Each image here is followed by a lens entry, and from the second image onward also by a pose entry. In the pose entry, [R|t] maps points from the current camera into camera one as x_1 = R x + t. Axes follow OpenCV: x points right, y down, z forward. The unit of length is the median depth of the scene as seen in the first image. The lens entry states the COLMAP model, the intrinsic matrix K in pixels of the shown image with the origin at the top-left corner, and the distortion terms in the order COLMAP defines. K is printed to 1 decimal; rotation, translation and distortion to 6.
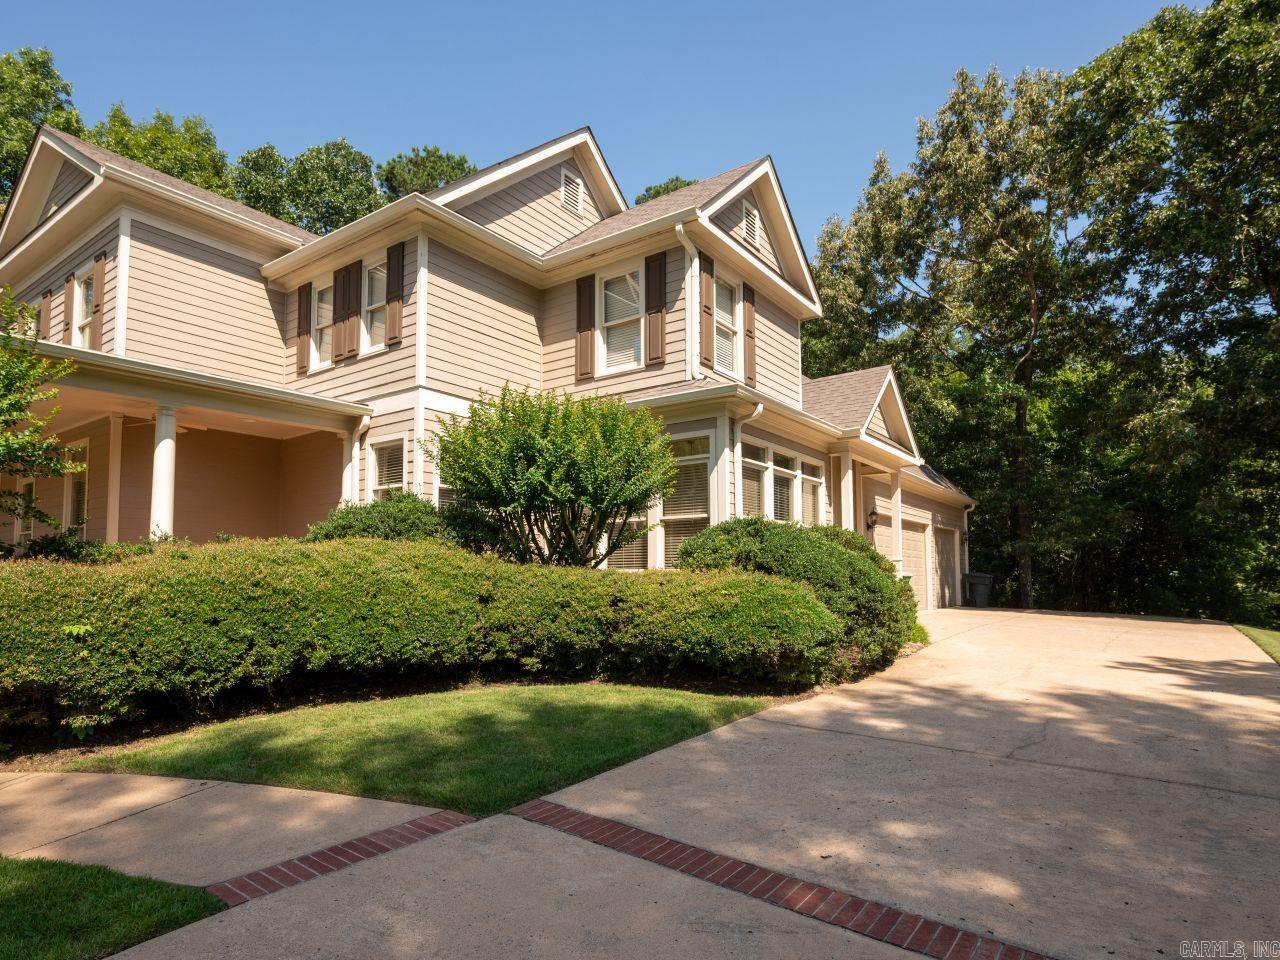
lens RADIAL K [[707.7, 0, 639.0], [0, 707.7, 494.6], [0, 0, 1]] dist [-0.002093, -0.002555]
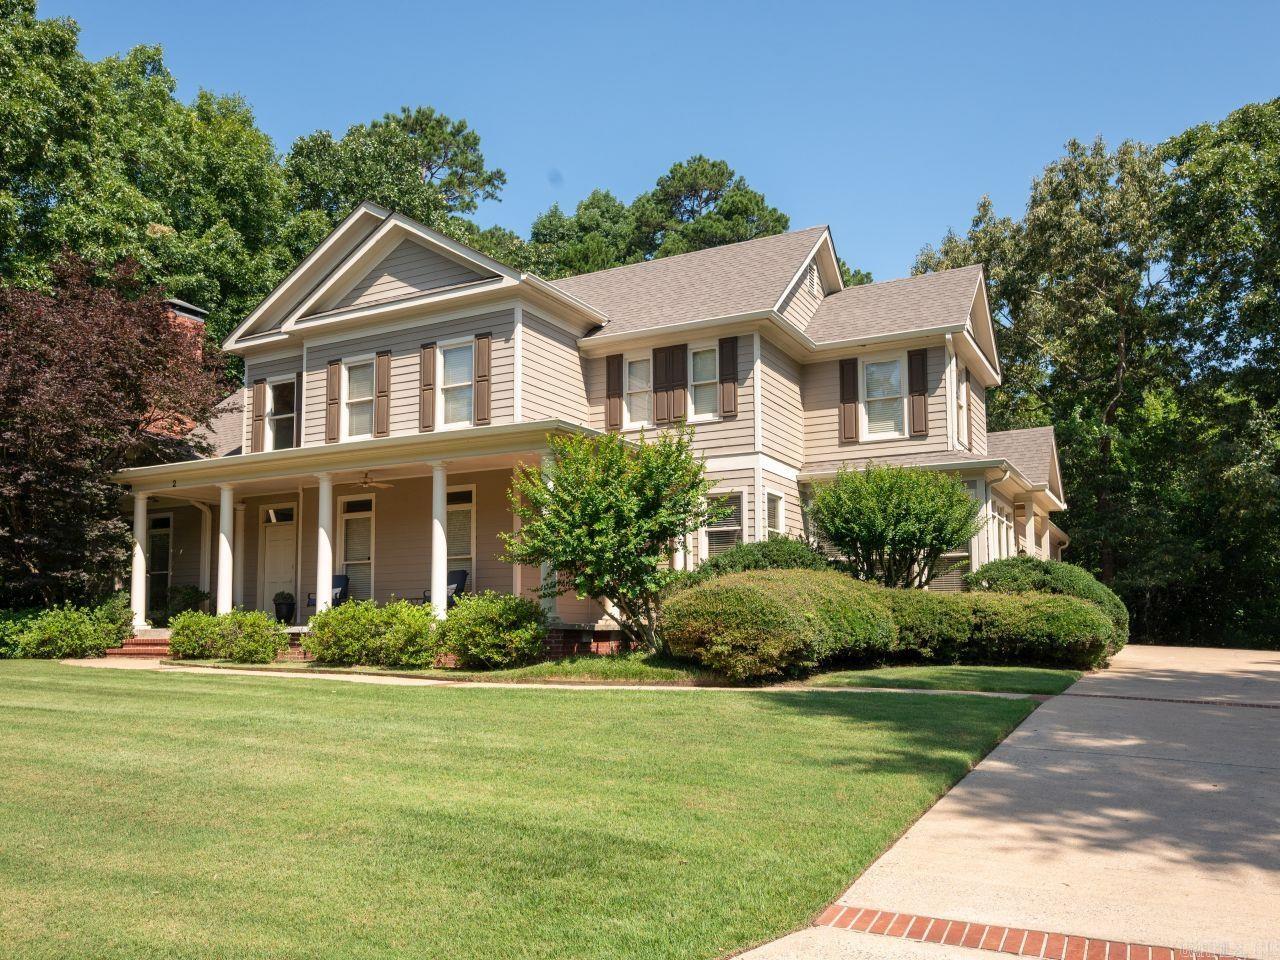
lens RADIAL K [[975.3, 0, 640.0], [0, 975.3, 480.0], [0, 0, 1]] dist [-0.002784, 0.004500]
pose [[0.991421, 0.020328, 0.129118, -0.657388], [-0.015775, 0.999221, -0.036186, -0.029161], [-0.129753, 0.033838, 0.990969, -0.641036]]
